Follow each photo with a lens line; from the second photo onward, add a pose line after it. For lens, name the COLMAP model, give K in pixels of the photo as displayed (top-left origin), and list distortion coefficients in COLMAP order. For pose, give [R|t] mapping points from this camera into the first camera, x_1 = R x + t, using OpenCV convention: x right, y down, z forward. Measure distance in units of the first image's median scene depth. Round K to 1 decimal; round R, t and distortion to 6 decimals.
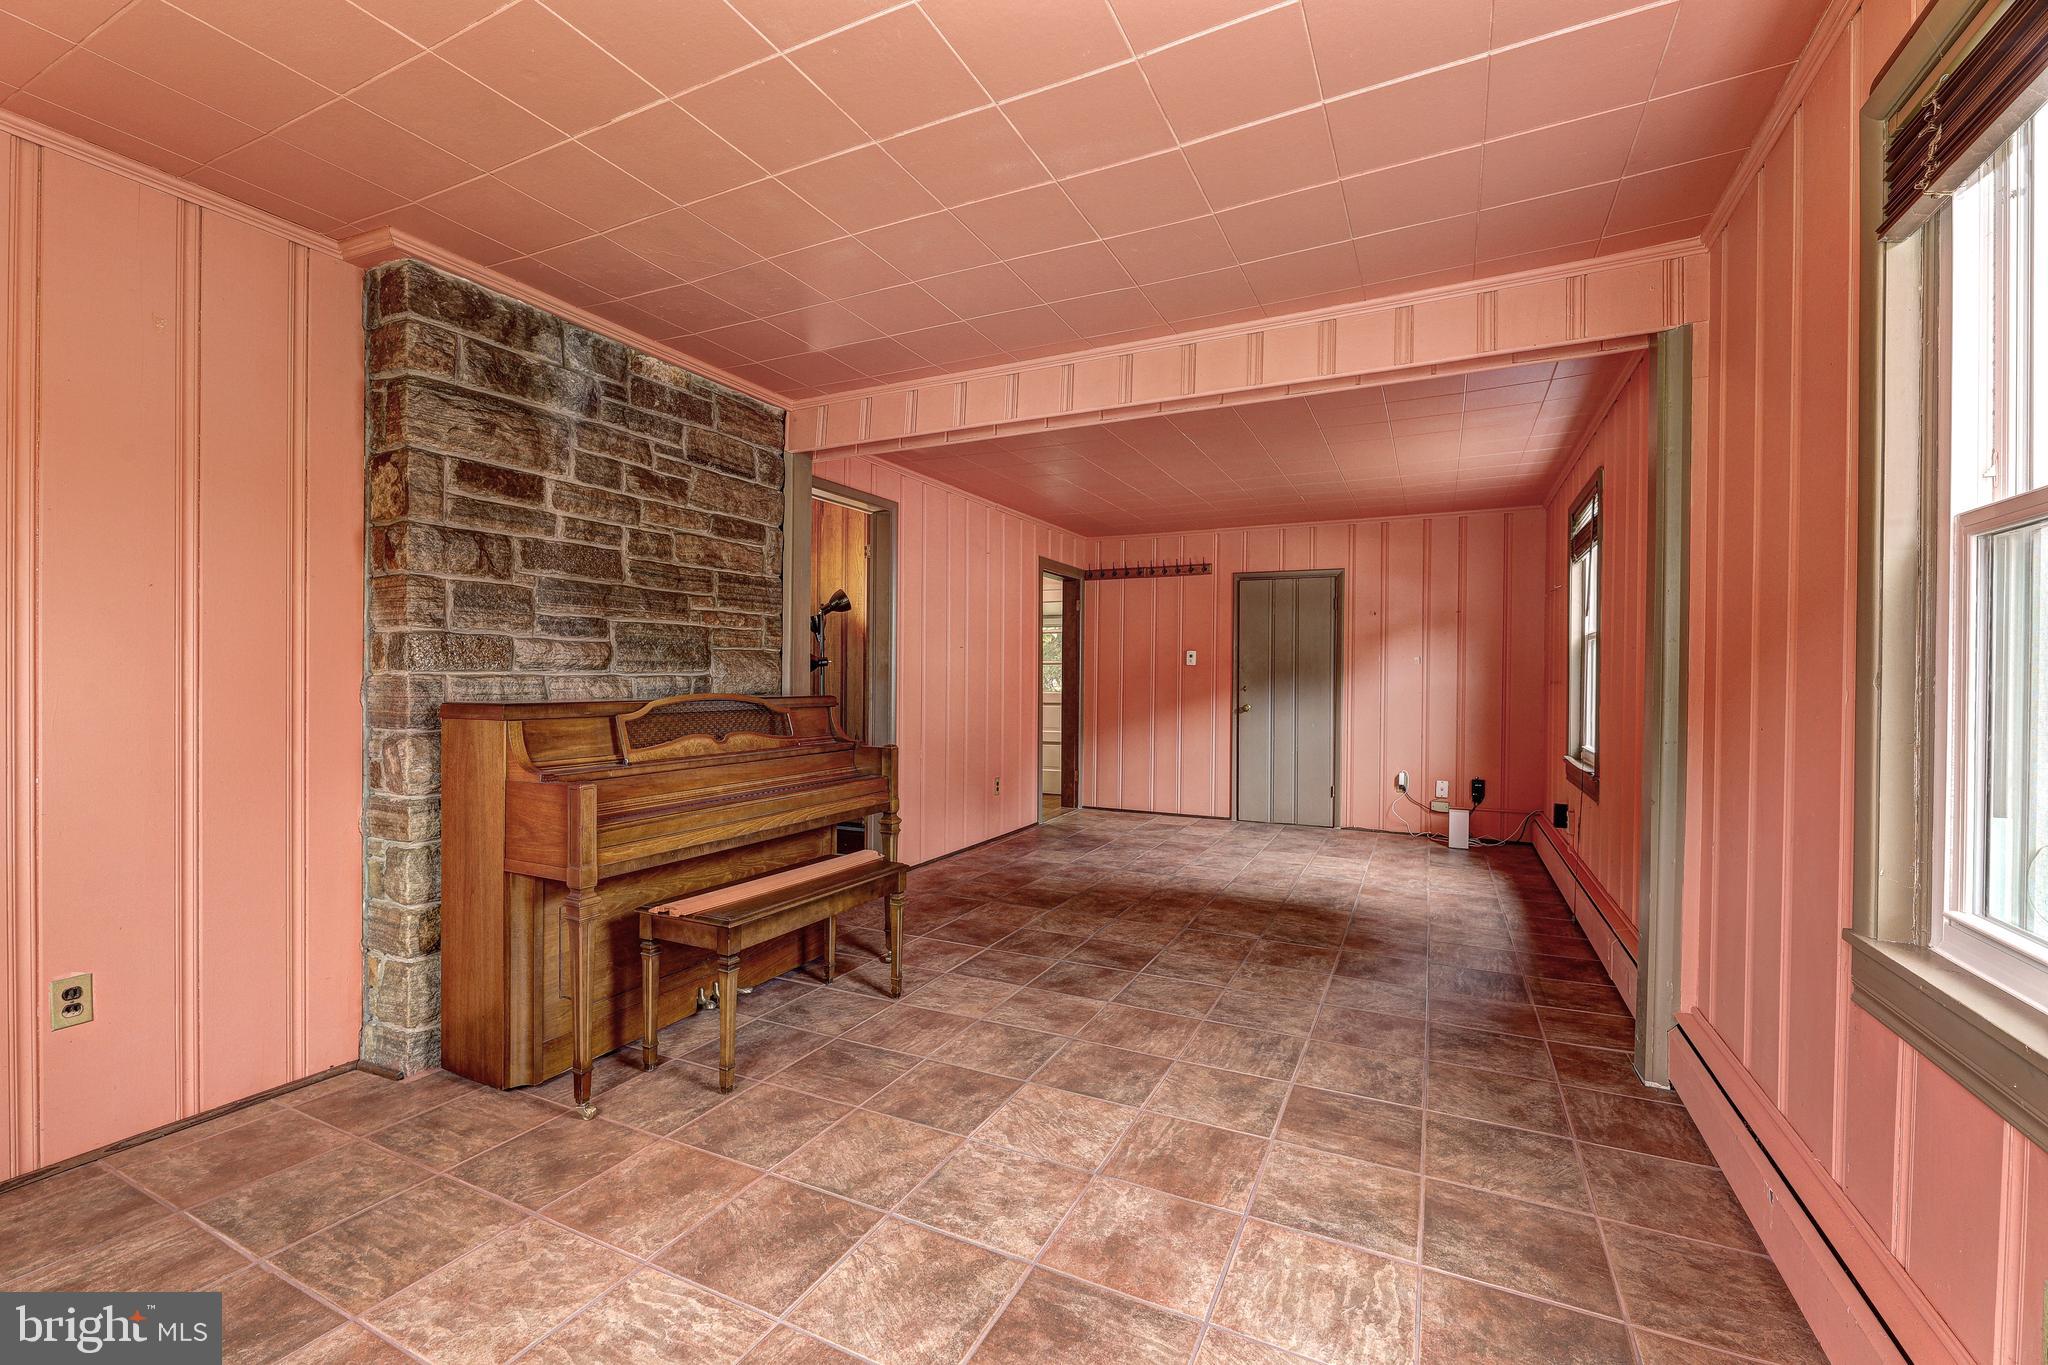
lens RADIAL K [[863.3, 0, 1018.3], [0, 863.3, 683.2], [0, 0, 1]] dist [0.003489, -0.001109]
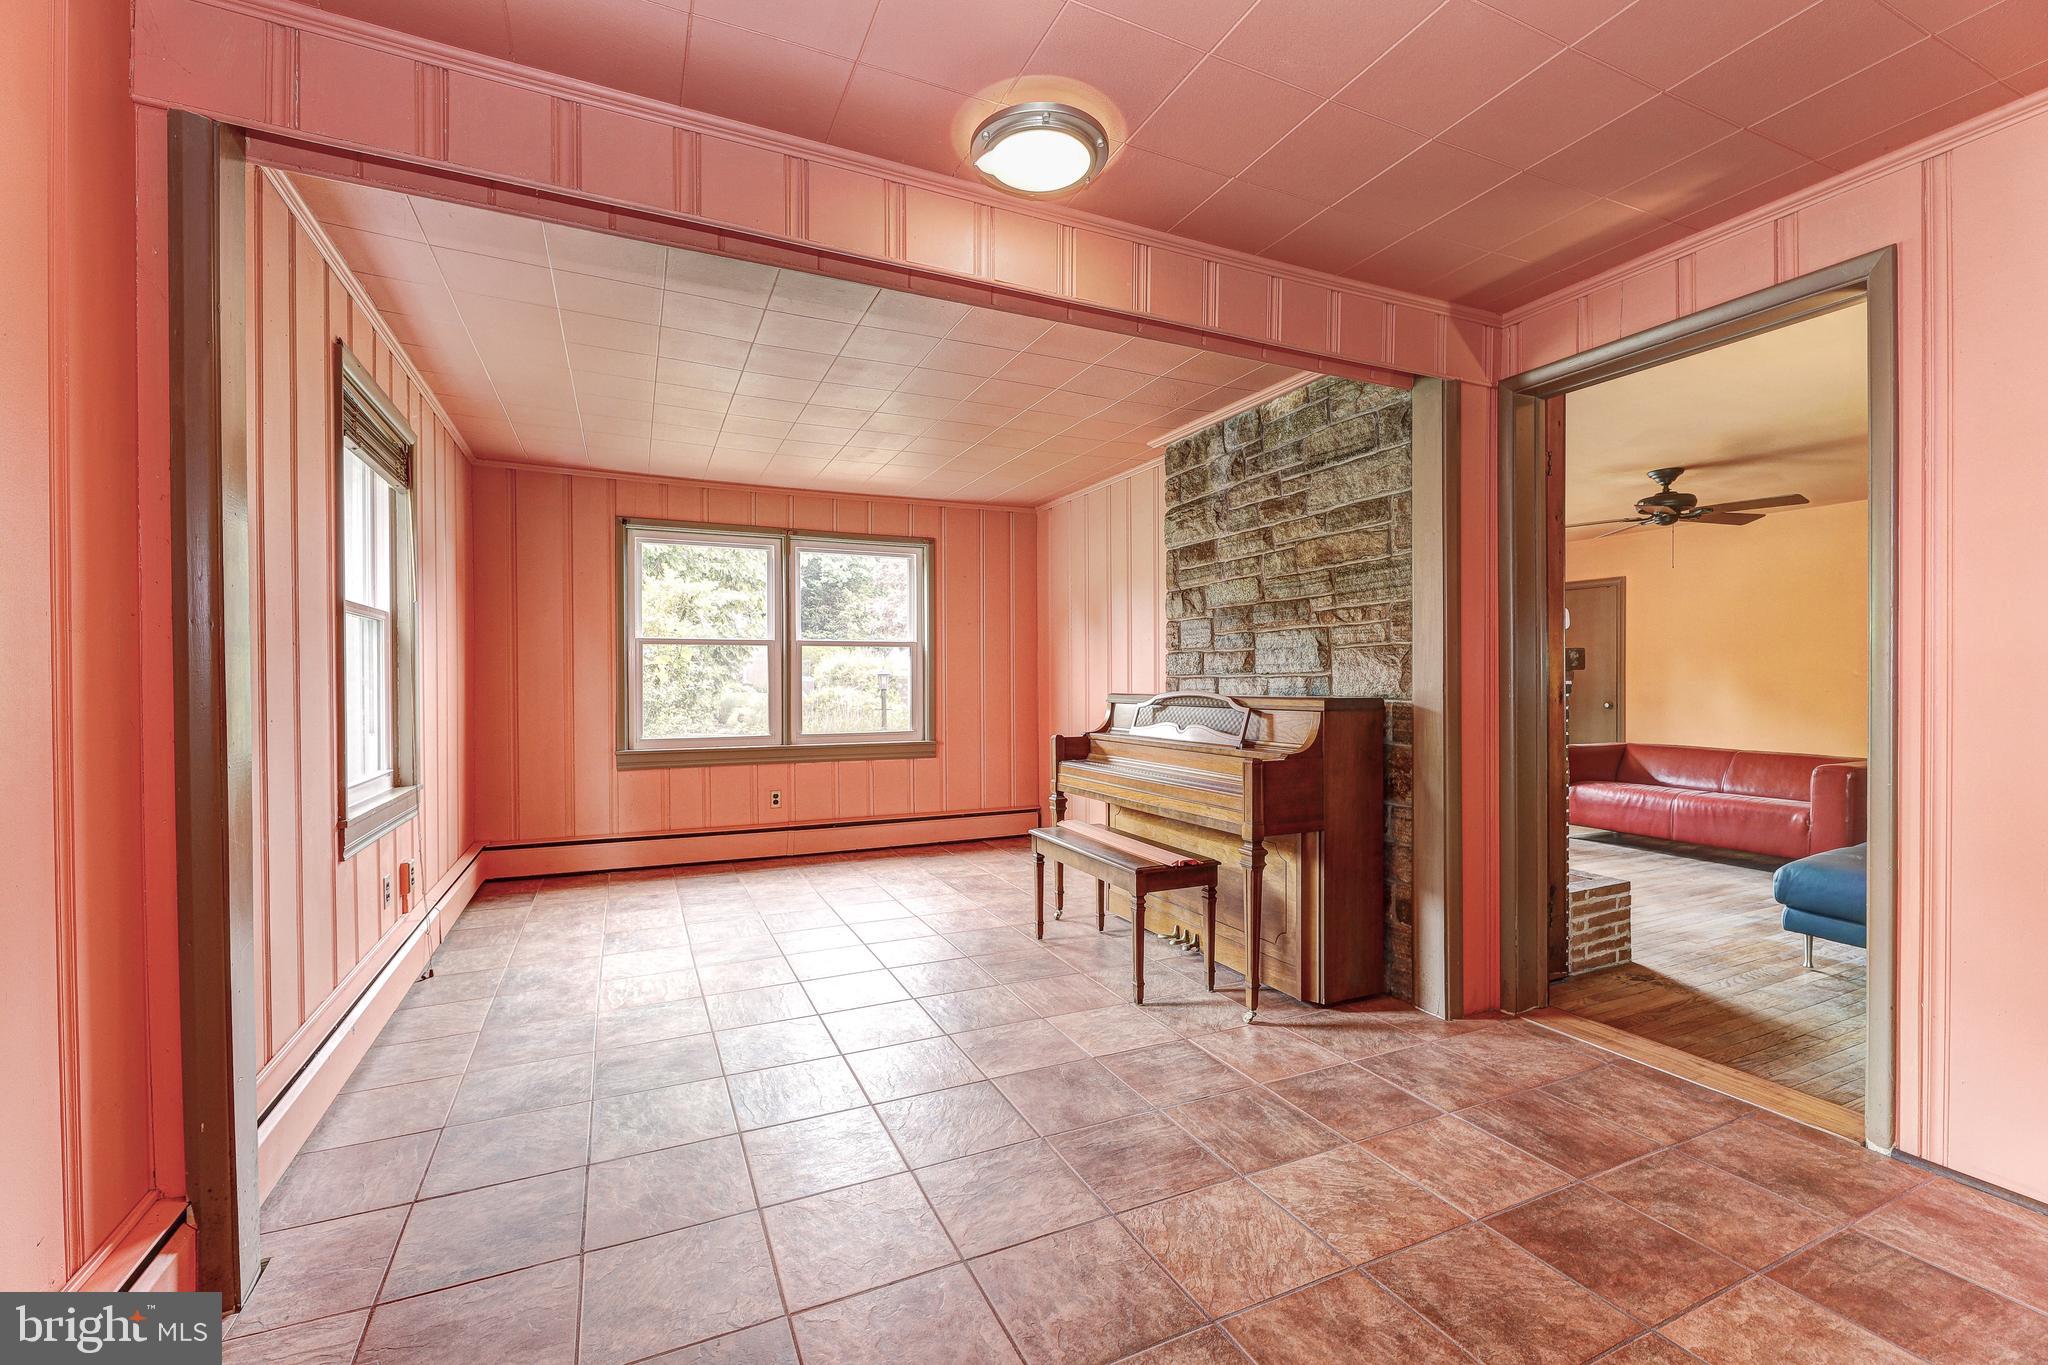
lens RADIAL K [[863.3, 0, 1023.4], [0, 863.3, 685.2], [0, 0, 1]] dist [0.003489, -0.001109]
pose [[-0.629533, -0.001038, -0.776973, 0.618709], [-0.006632, 0.999970, 0.004037, 0.000560], [0.776945, 0.007694, -0.629521, 1.334412]]
